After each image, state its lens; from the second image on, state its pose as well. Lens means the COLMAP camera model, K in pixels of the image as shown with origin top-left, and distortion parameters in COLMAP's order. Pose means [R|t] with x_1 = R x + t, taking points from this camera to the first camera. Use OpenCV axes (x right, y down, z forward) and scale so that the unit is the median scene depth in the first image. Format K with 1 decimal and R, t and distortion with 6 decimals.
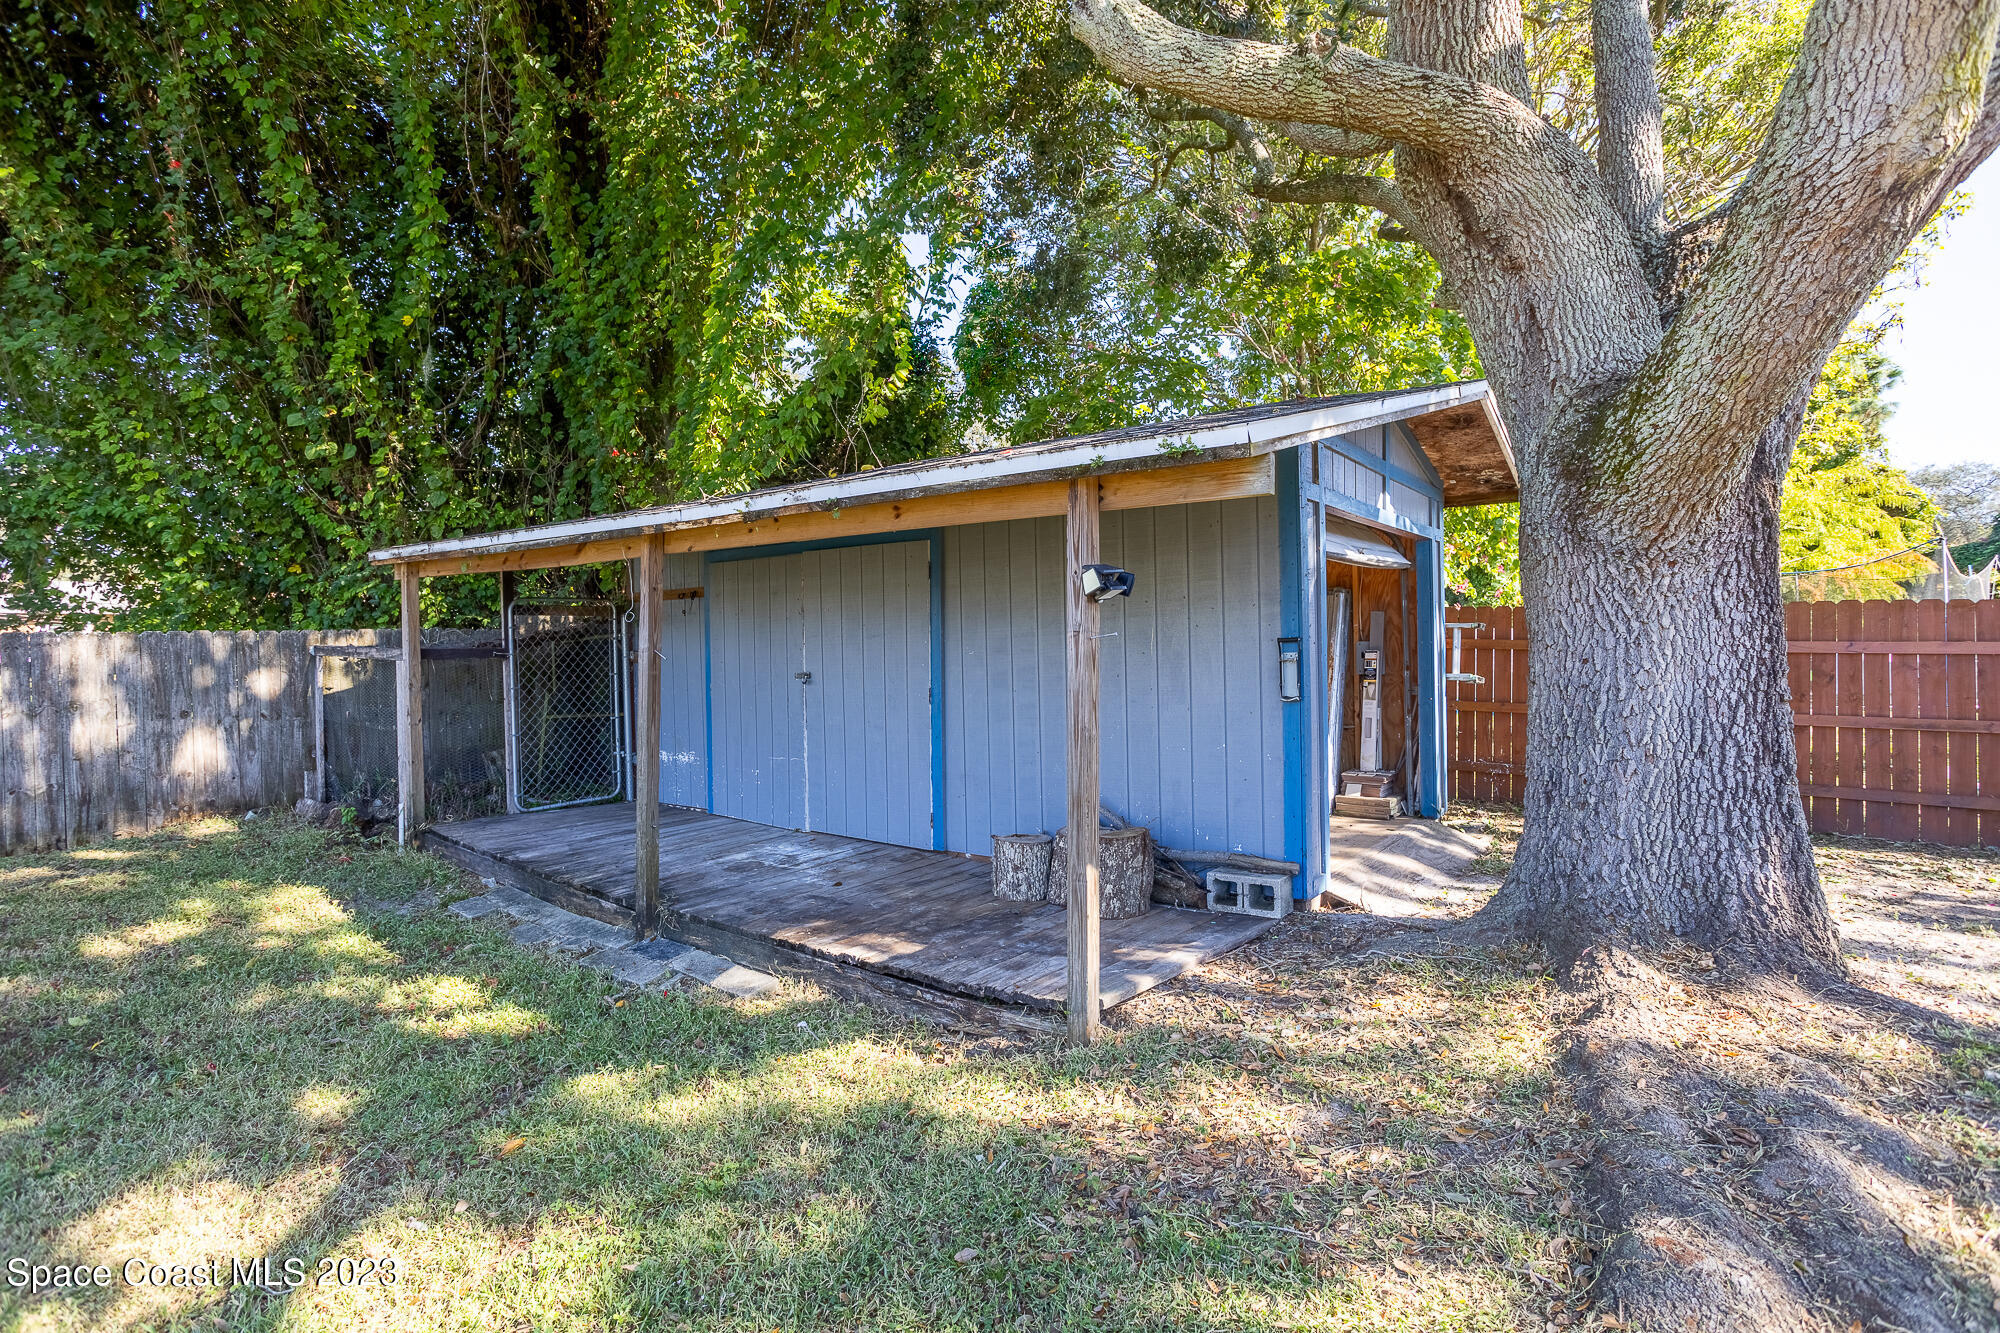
lens RADIAL K [[964.3, 0, 998.4], [0, 964.3, 656.3], [0, 0, 1]] dist [-0.025772, 0.014049]
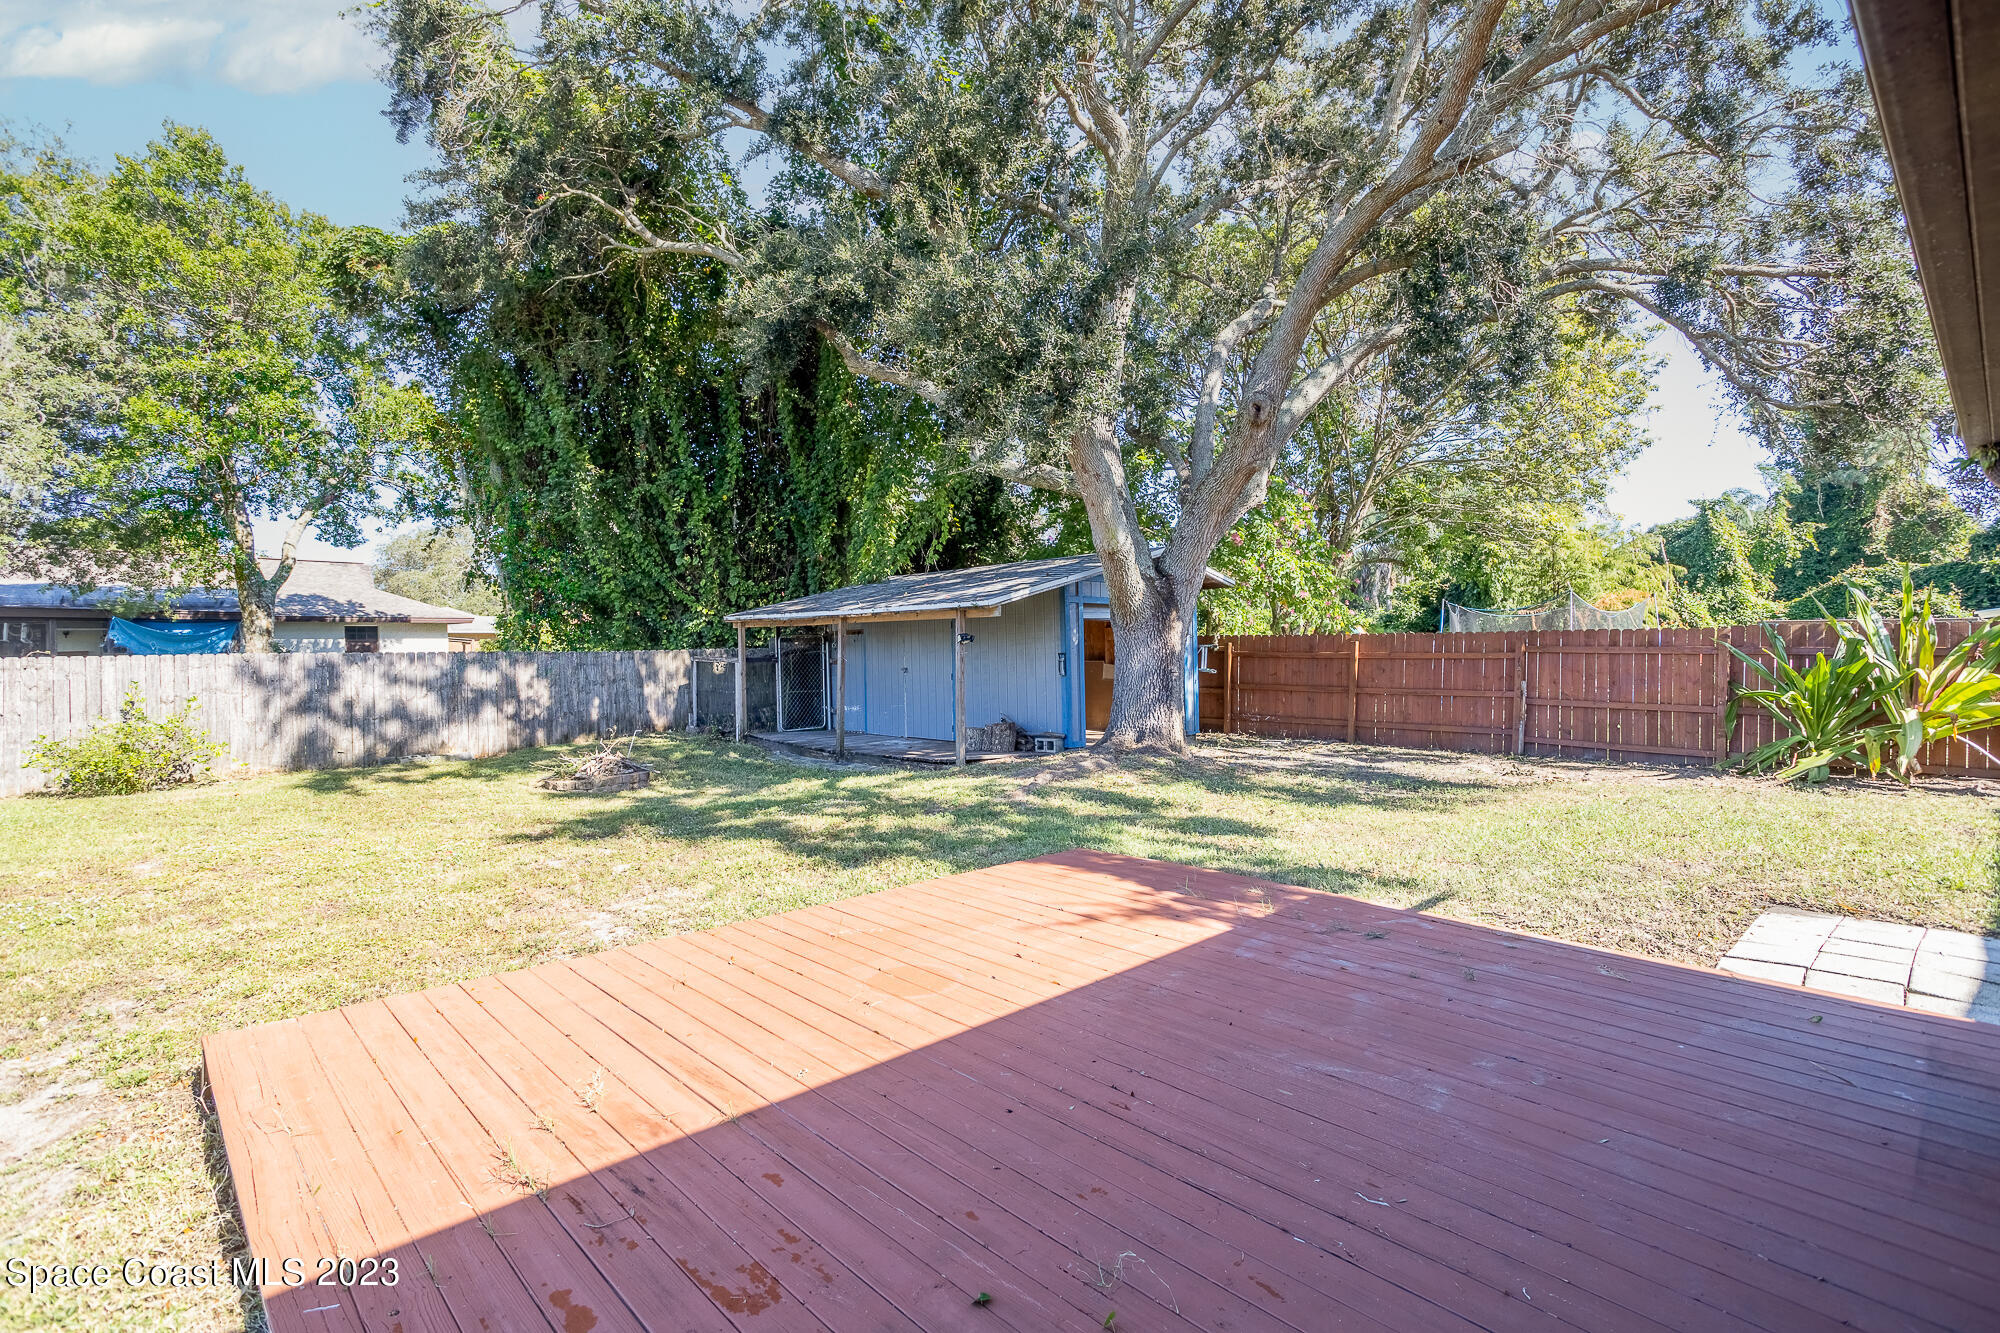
lens RADIAL K [[964.3, 0, 1001.4], [0, 964.3, 667.1], [0, 0, 1]] dist [-0.025772, 0.014049]
pose [[0.985451, 0.000568, -0.169956, 0.368517], [-0.000349, 0.999999, 0.001320, 0.010346], [0.169957, -0.001242, 0.985451, -1.083944]]
